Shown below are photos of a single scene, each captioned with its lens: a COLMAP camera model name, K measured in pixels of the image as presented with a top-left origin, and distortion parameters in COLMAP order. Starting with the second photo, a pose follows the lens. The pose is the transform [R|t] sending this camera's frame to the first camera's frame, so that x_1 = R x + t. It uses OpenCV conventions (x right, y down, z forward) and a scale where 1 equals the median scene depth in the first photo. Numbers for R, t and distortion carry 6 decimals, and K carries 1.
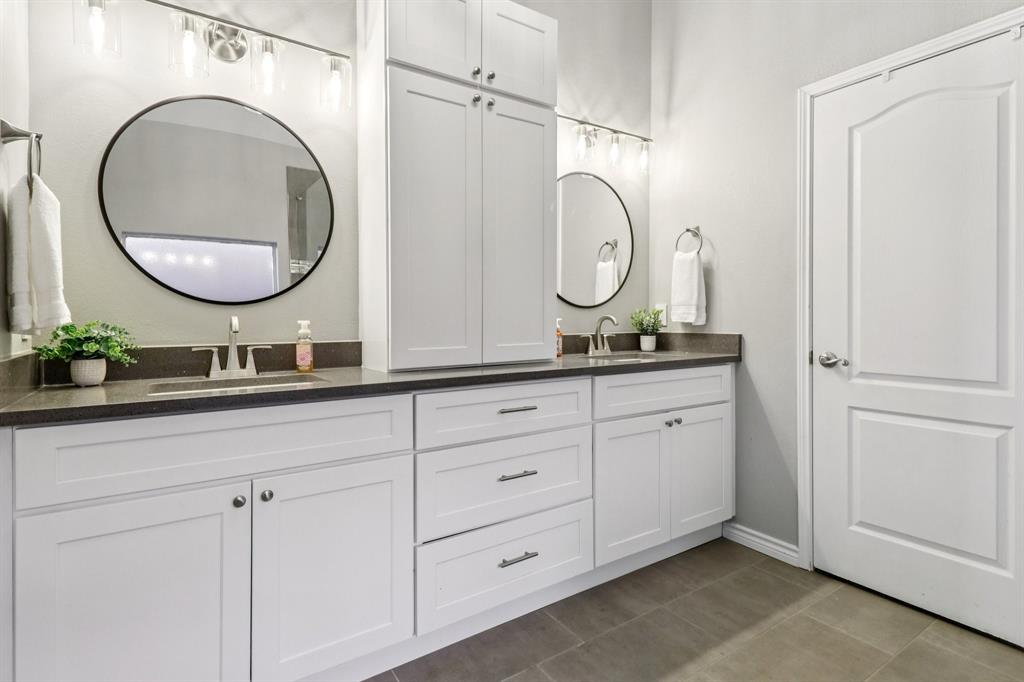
lens RADIAL K [[513.5, 0, 565.0], [0, 513.5, 319.3], [0, 0, 1]] dist [0.012978, -0.008839]
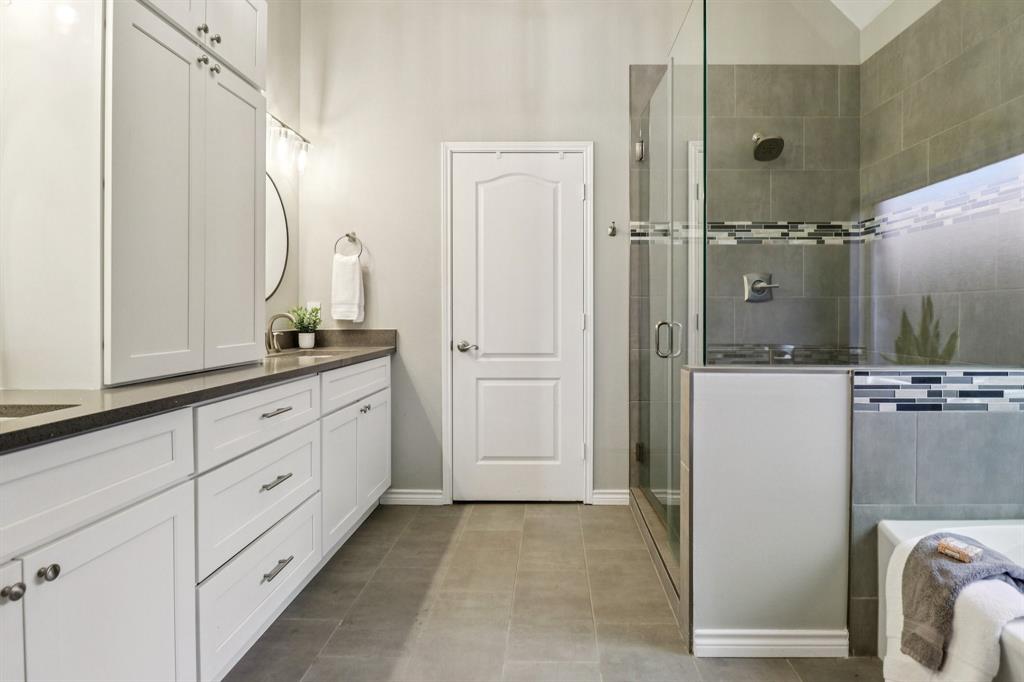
lens RADIAL K [[513.5, 0, 546.3], [0, 513.5, 316.2], [0, 0, 1]] dist [0.012978, -0.008839]
pose [[0.564847, 0.000427, 0.825196, -0.510006], [0.000548, 0.999999, -0.000893, -0.000876], [-0.825196, 0.000956, 0.564846, 0.040017]]
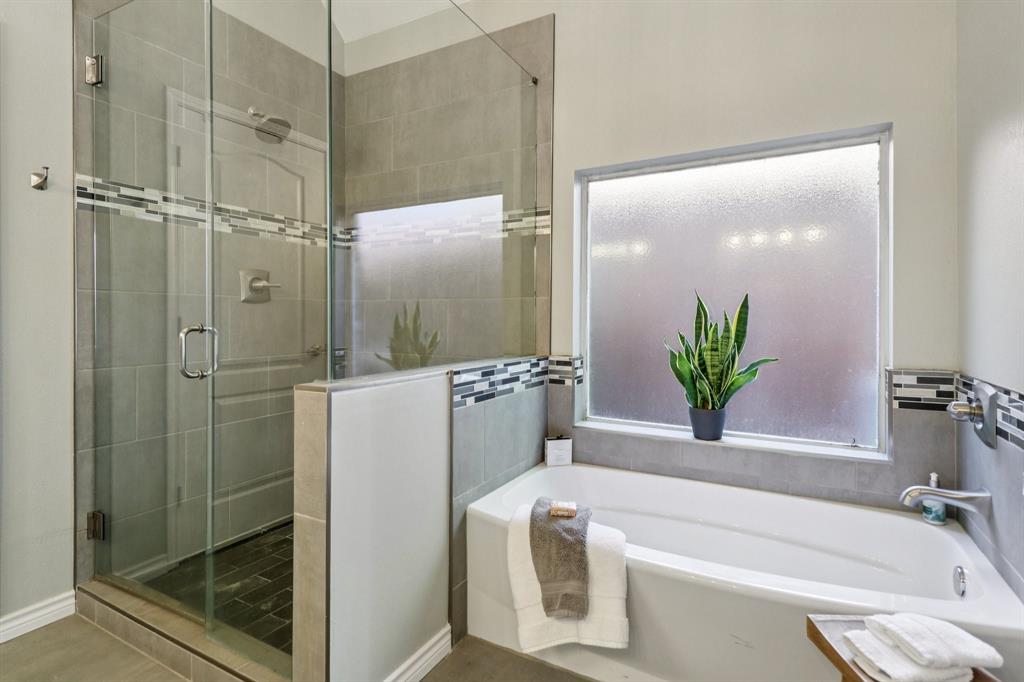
lens RADIAL K [[513.5, 0, 488.6], [0, 513.5, 319.9], [0, 0, 1]] dist [0.012978, -0.008839]
pose [[-0.441469, 0.001602, 0.897275, -0.354251], [0.004775, 0.999988, 0.000564, 0.000959], [-0.897264, 0.004533, -0.441471, 0.404916]]
